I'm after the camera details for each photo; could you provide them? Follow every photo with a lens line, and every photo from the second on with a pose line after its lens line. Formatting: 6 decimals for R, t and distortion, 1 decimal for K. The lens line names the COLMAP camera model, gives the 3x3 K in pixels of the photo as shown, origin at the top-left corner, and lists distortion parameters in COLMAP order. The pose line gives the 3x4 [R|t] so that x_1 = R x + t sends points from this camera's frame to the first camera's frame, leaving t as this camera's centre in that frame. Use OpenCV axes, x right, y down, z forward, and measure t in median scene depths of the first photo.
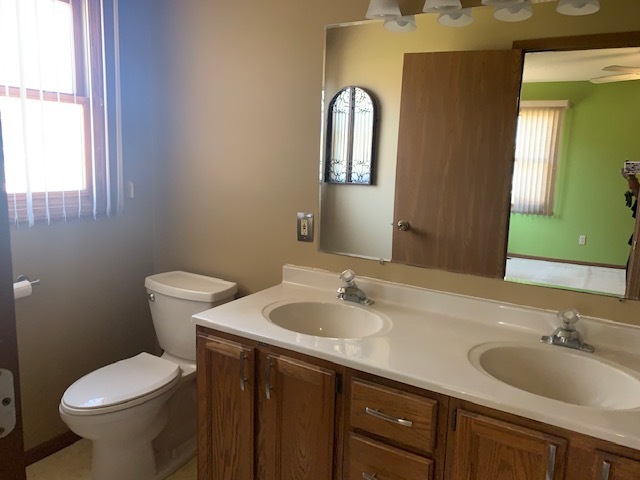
lens RADIAL K [[494.8, 0, 320.0], [0, 494.8, 240.0], [0, 0, 1]] dist [-0.005732, -0.001389]
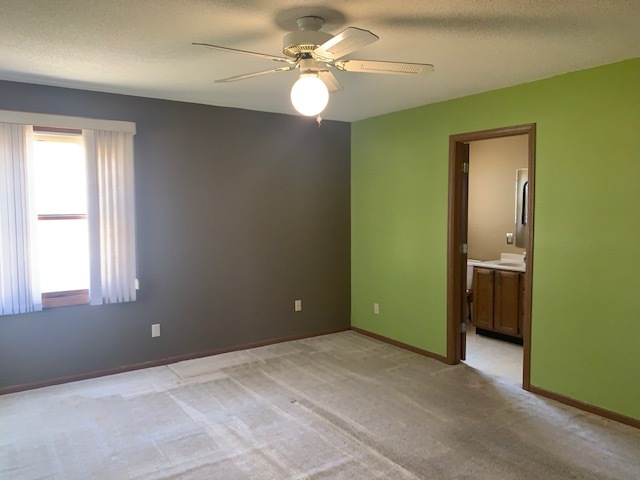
lens RADIAL K [[494.8, 0, 320.0], [0, 494.8, 240.0], [0, 0, 1]] dist [-0.005732, -0.001389]
pose [[0.918726, -0.009479, -0.394781, 0.109510], [-0.028725, 0.995459, -0.090750, 0.335151], [0.393849, 0.094714, 0.914282, -2.473268]]
